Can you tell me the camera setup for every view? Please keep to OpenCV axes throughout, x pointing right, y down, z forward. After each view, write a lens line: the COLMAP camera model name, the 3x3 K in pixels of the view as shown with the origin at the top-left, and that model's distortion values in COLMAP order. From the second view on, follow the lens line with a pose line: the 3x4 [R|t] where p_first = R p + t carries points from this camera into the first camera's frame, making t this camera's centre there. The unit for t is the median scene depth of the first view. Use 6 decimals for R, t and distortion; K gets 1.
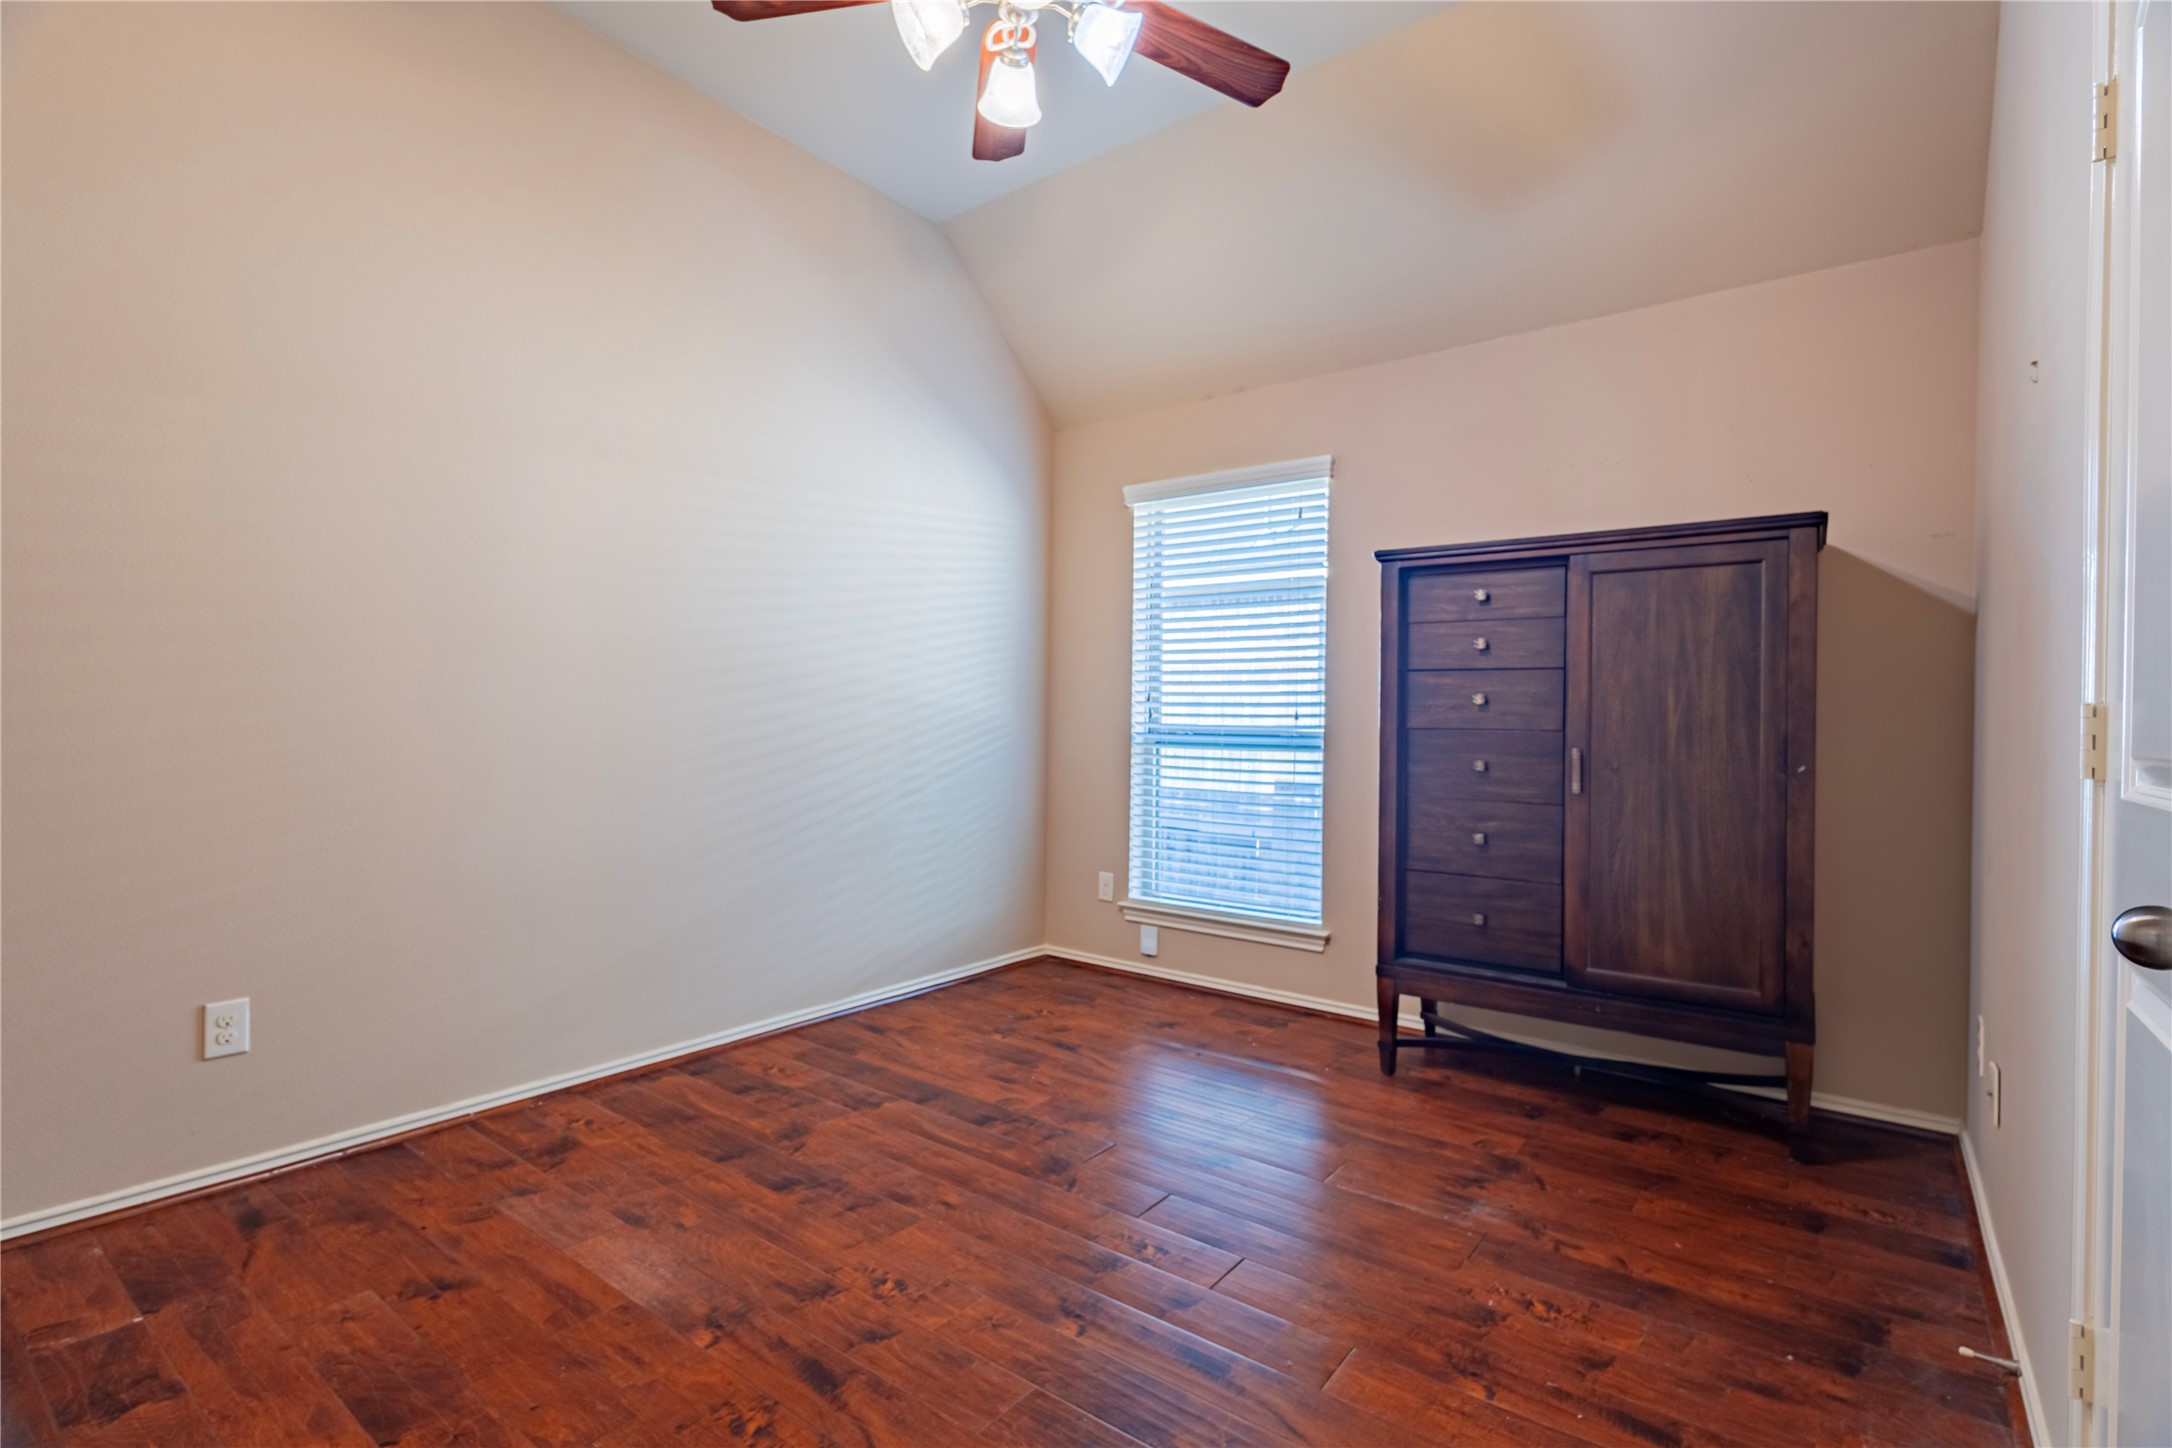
lens RADIAL K [[996.2, 0, 1088.7], [0, 996.2, 723.1], [0, 0, 1]] dist [0.009685, -0.003466]
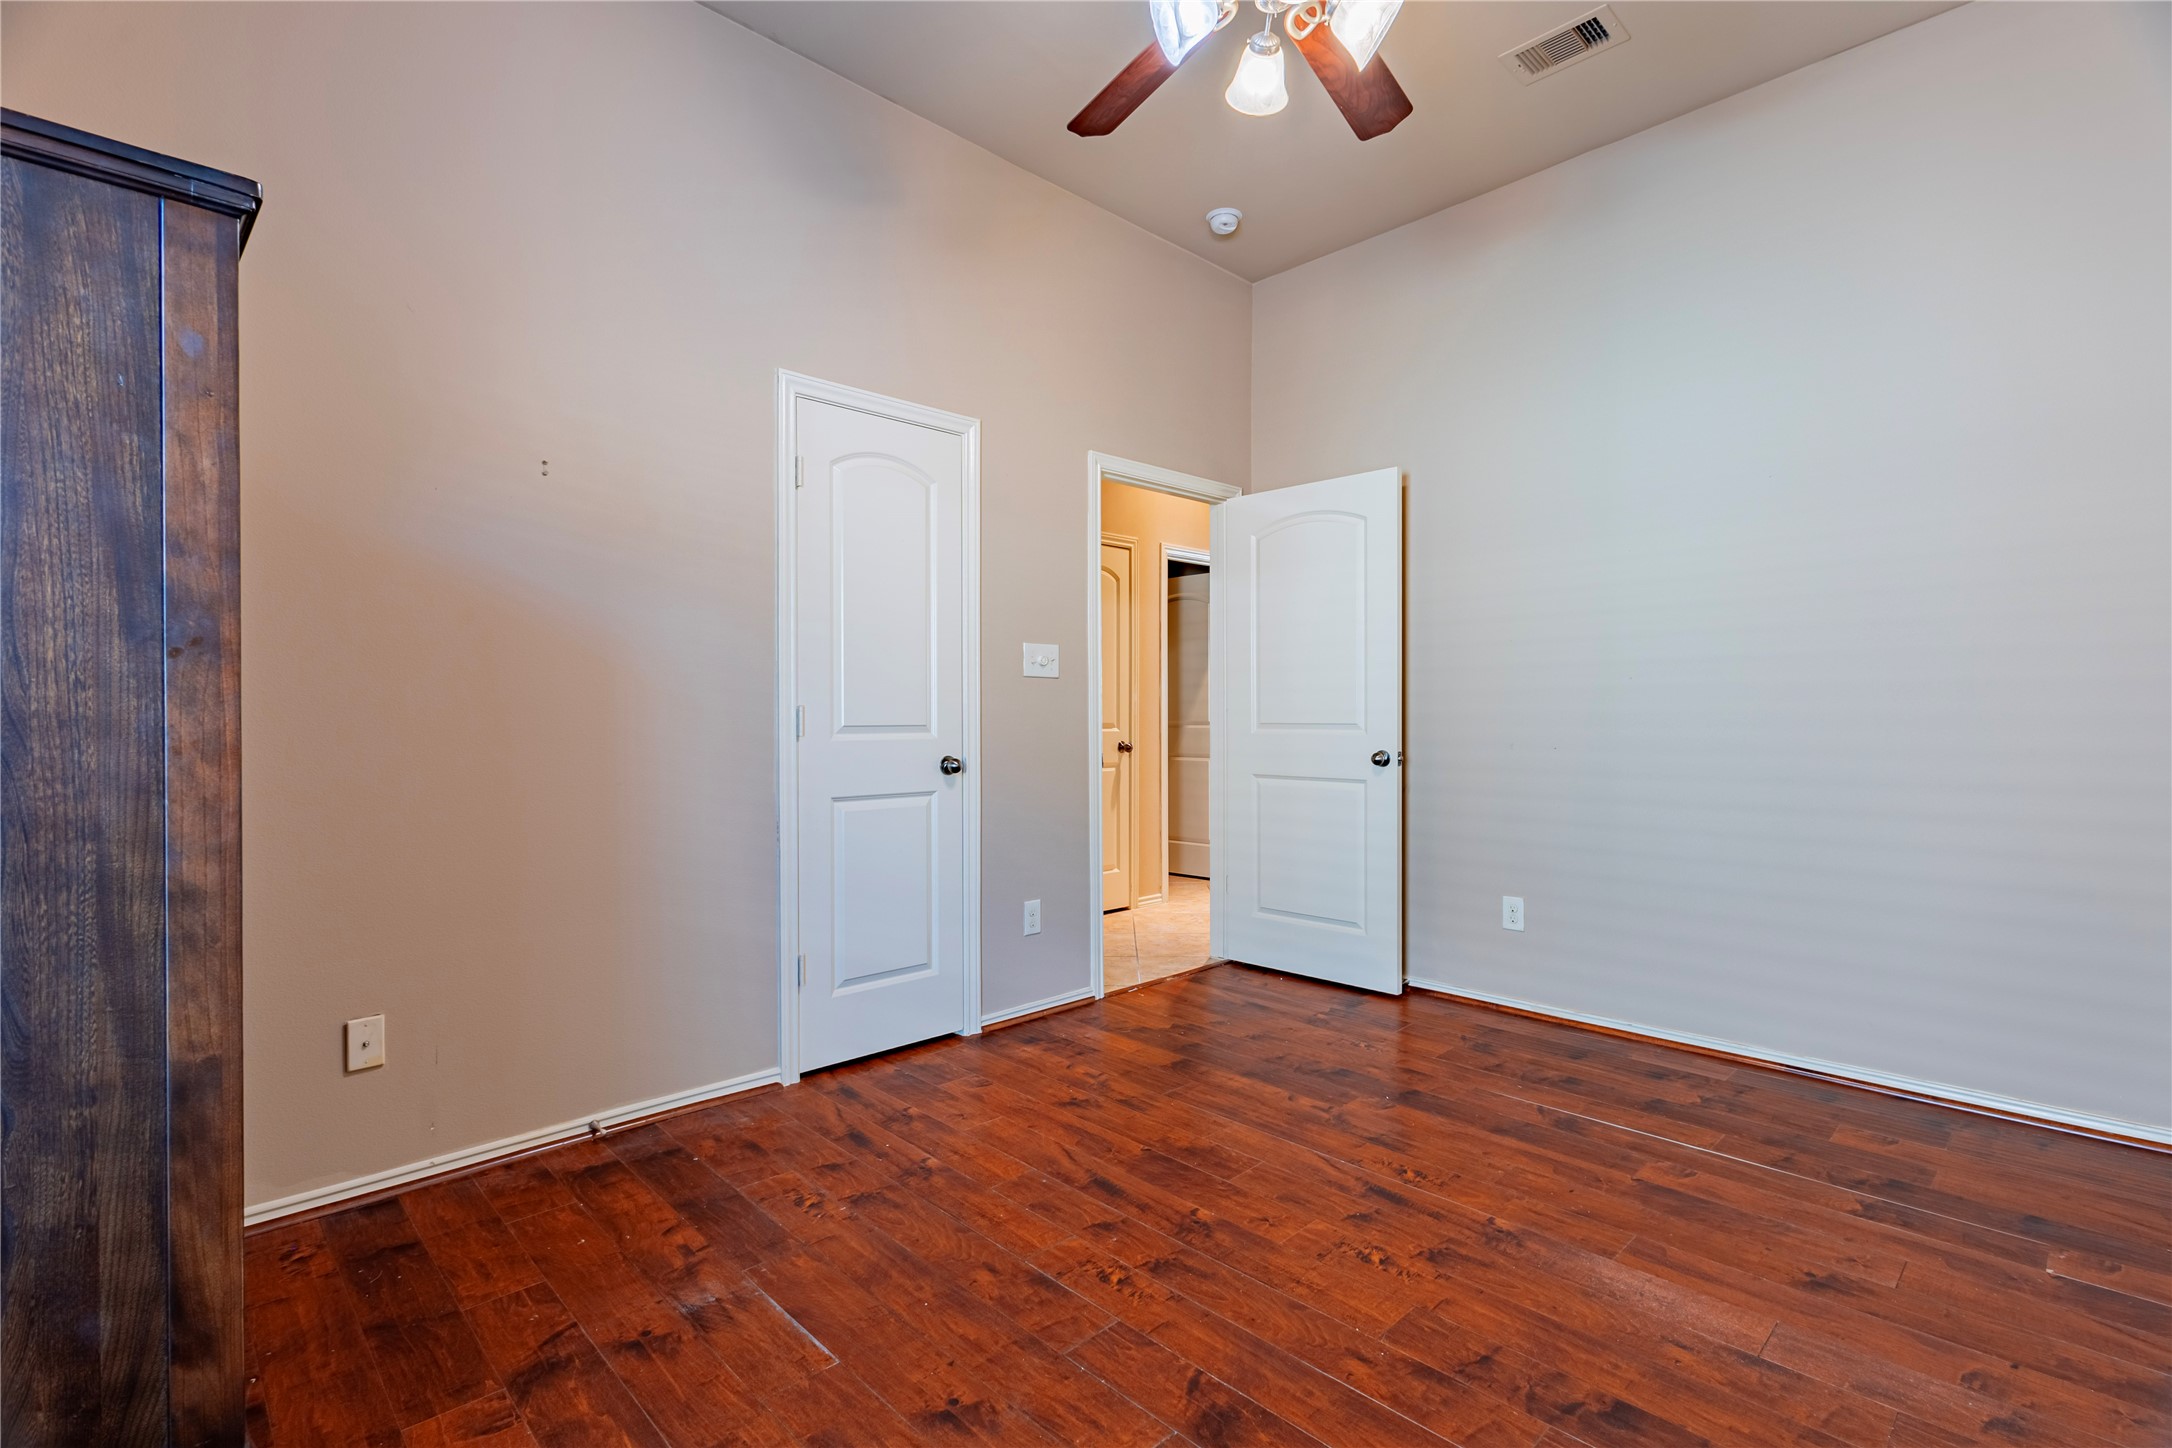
lens RADIAL K [[996.2, 0, 1090.5], [0, 996.2, 722.9], [0, 0, 1]] dist [0.009685, -0.003466]
pose [[-0.988426, -0.014752, 0.150985, -0.055118], [-0.013356, 0.999858, 0.010254, -0.007983], [-0.151115, 0.008119, -0.988483, 2.126693]]
